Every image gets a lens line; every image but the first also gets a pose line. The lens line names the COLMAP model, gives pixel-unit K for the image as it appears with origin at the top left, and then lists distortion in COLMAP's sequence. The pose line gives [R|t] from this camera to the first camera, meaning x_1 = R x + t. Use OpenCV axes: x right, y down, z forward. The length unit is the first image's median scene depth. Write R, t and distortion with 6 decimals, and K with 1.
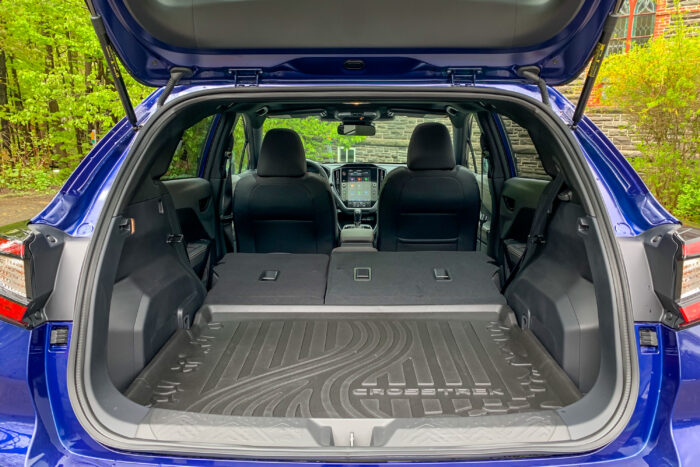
lens RADIAL K [[513.8, 0, 355.0], [0, 513.8, 232.6], [0, 0, 1]] dist [0.009299, -0.000819]
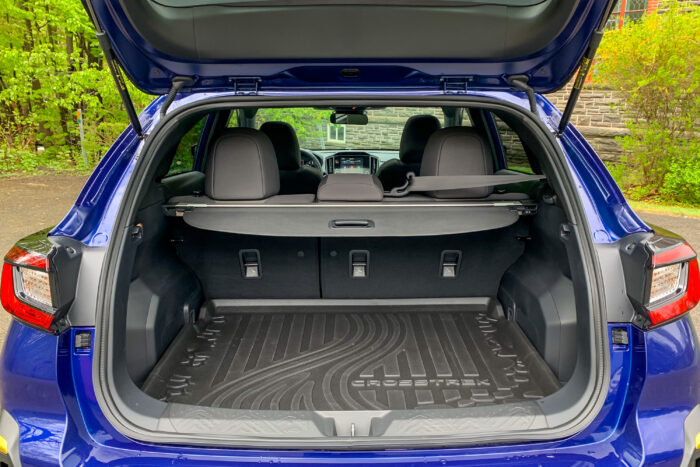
lens RADIAL K [[531.5, 0, 350.0], [0, 531.5, 233.5], [0, 0, 1]] dist [0.001228, 0.006025]
pose [[0.999843, -0.007217, 0.016155, -0.023213], [0.006018, 0.997308, 0.073080, -0.087289], [-0.016639, -0.072971, 0.997195, -0.095065]]
